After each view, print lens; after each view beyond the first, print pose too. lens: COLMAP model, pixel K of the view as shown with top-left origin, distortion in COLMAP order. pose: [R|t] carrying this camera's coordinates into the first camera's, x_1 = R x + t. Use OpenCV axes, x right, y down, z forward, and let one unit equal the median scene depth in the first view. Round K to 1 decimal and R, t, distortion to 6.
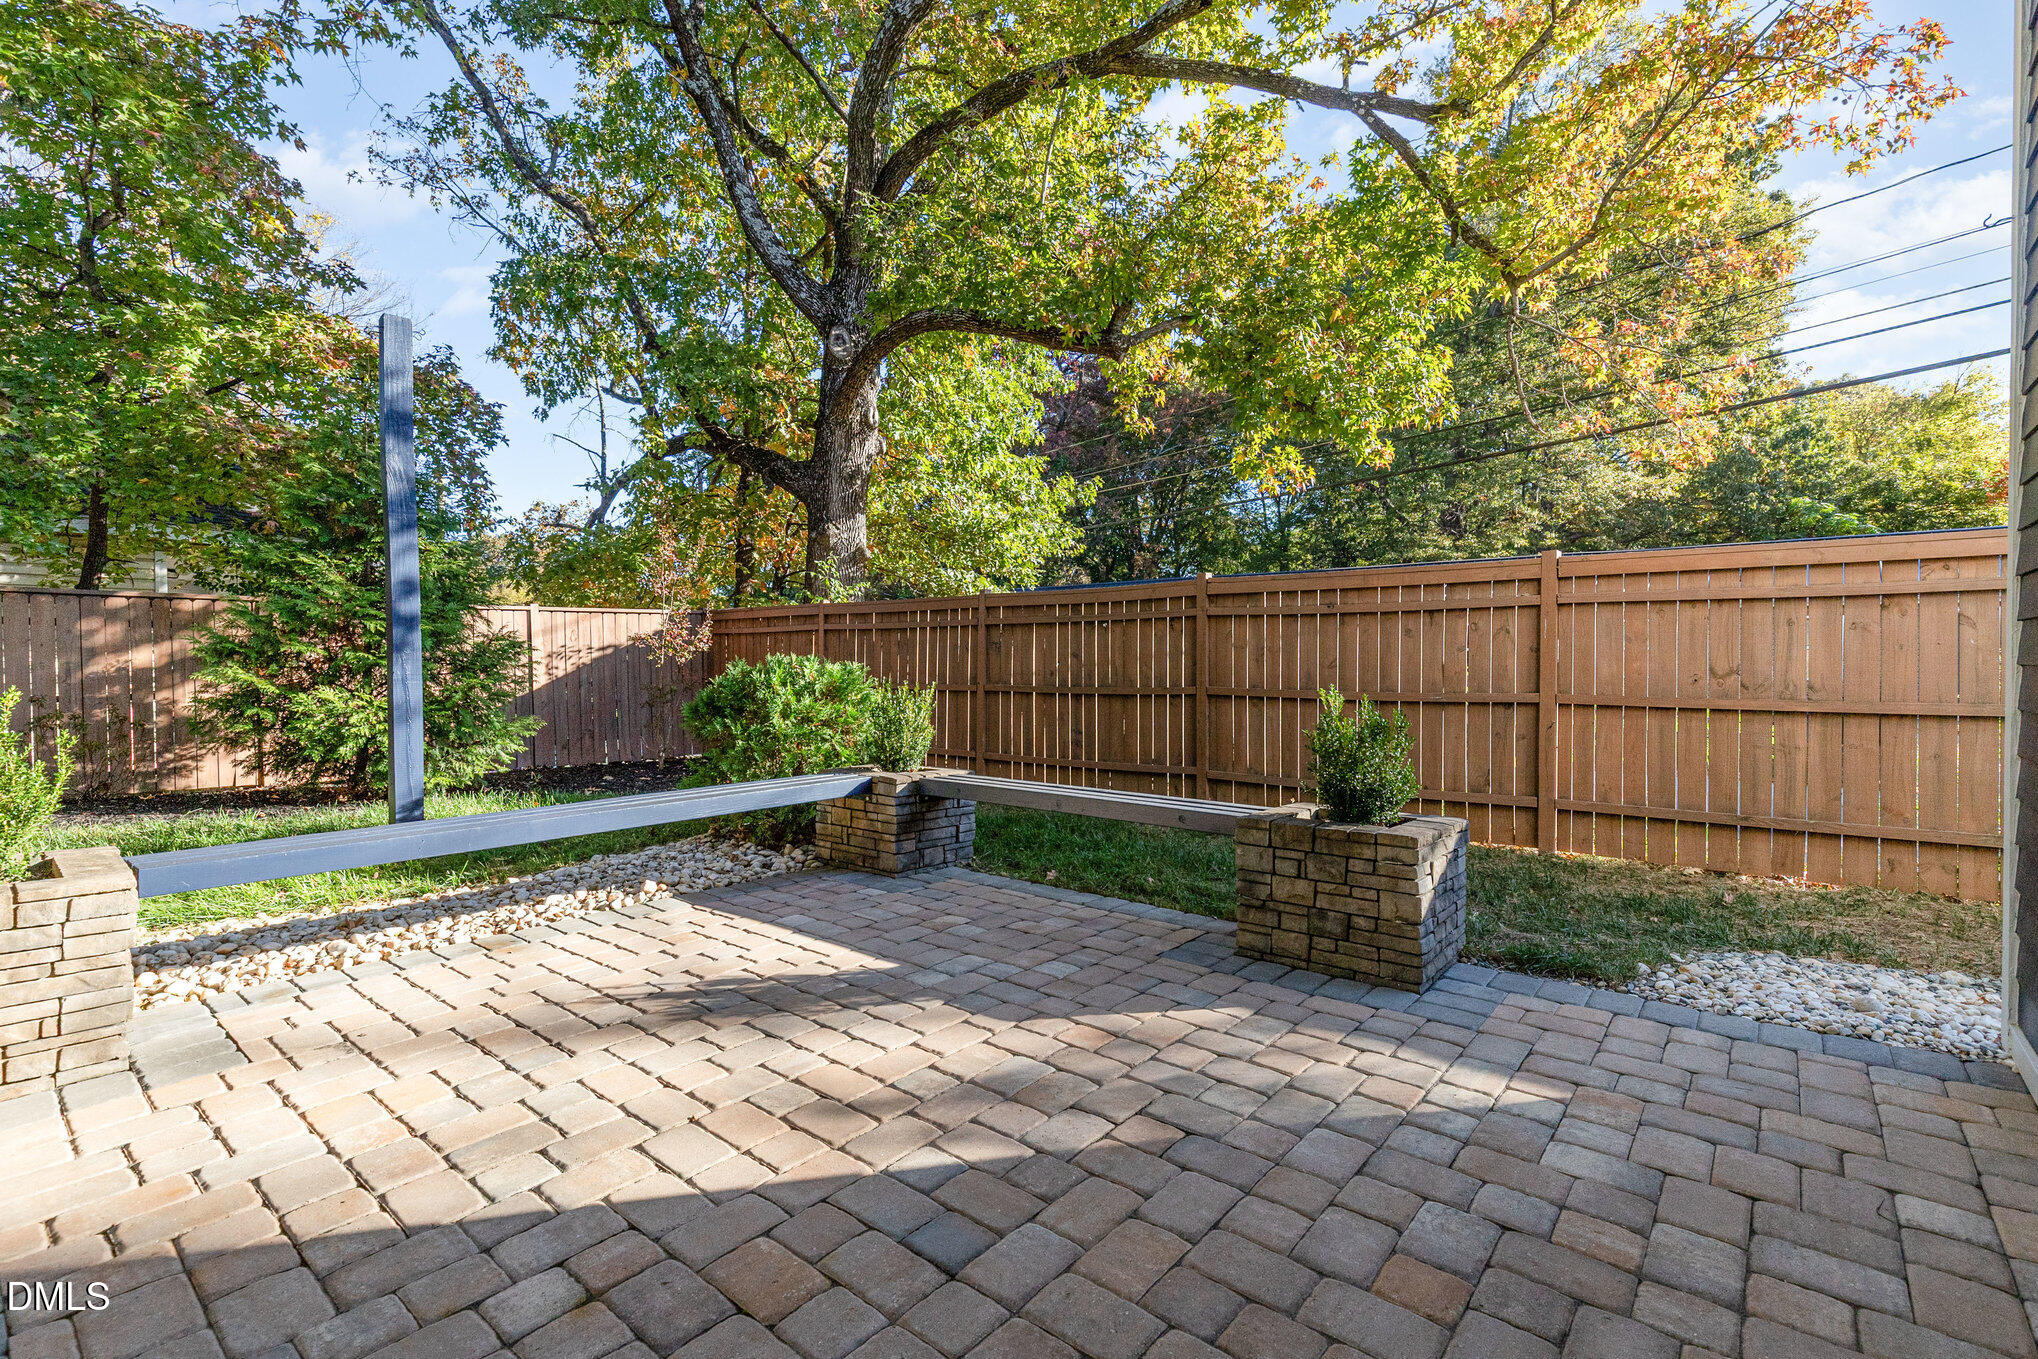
lens RADIAL K [[917.9, 0, 1019.0], [0, 917.9, 679.5], [0, 0, 1]] dist [0.003711, 0.000583]
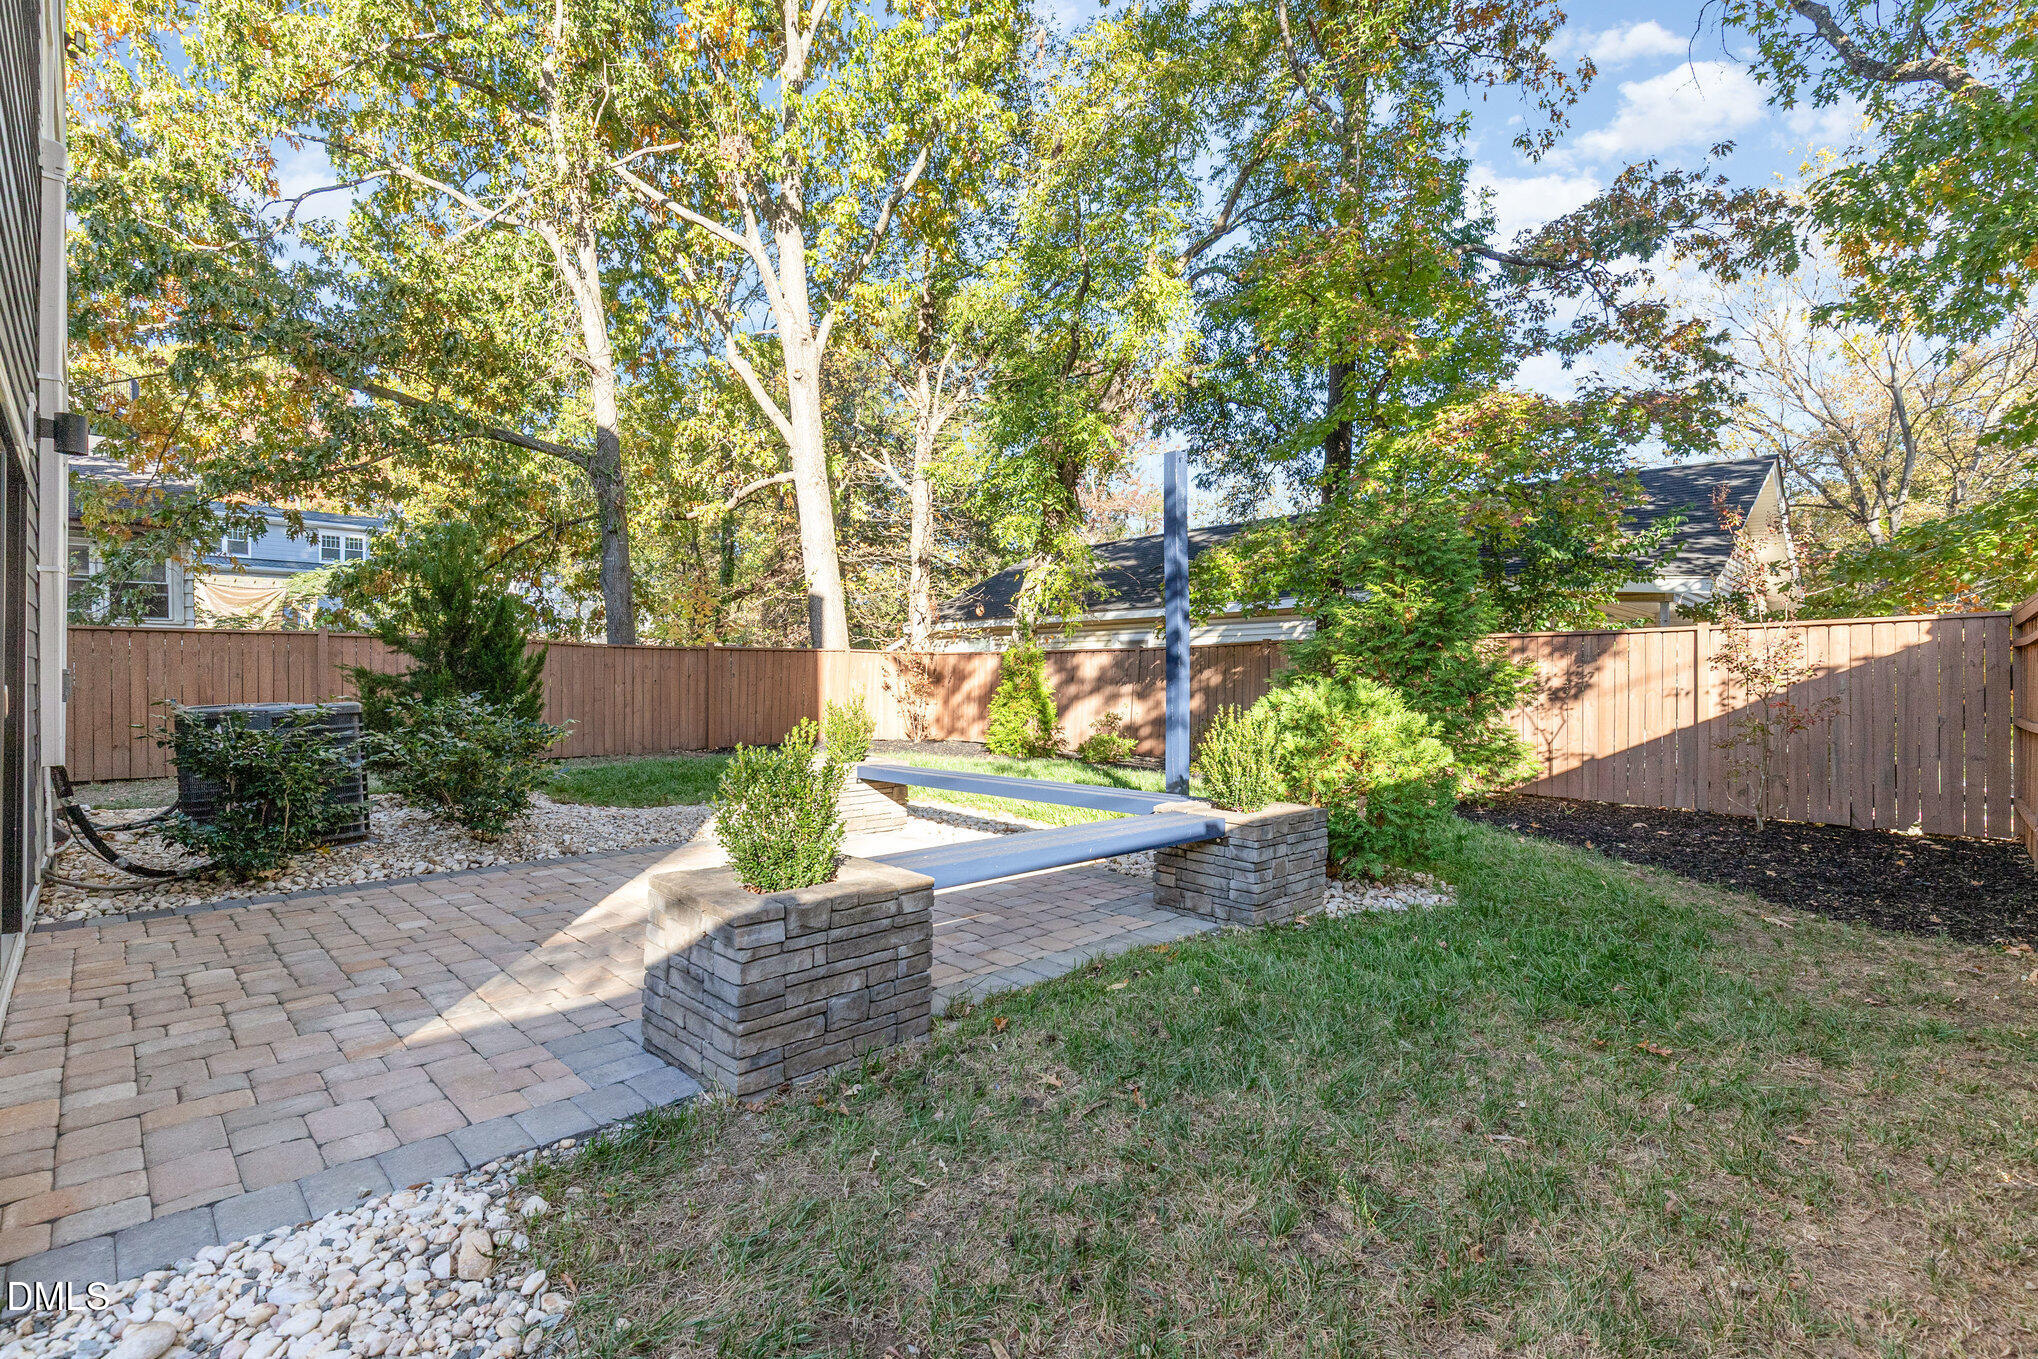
lens RADIAL K [[917.9, 0, 1019.0], [0, 917.9, 679.5], [0, 0, 1]] dist [0.003711, 0.000583]
pose [[-0.083821, -0.007870, -0.996450, 1.646044], [-0.025430, 0.999660, -0.005756, -0.034276], [0.996156, 0.024858, -0.083992, 1.790649]]
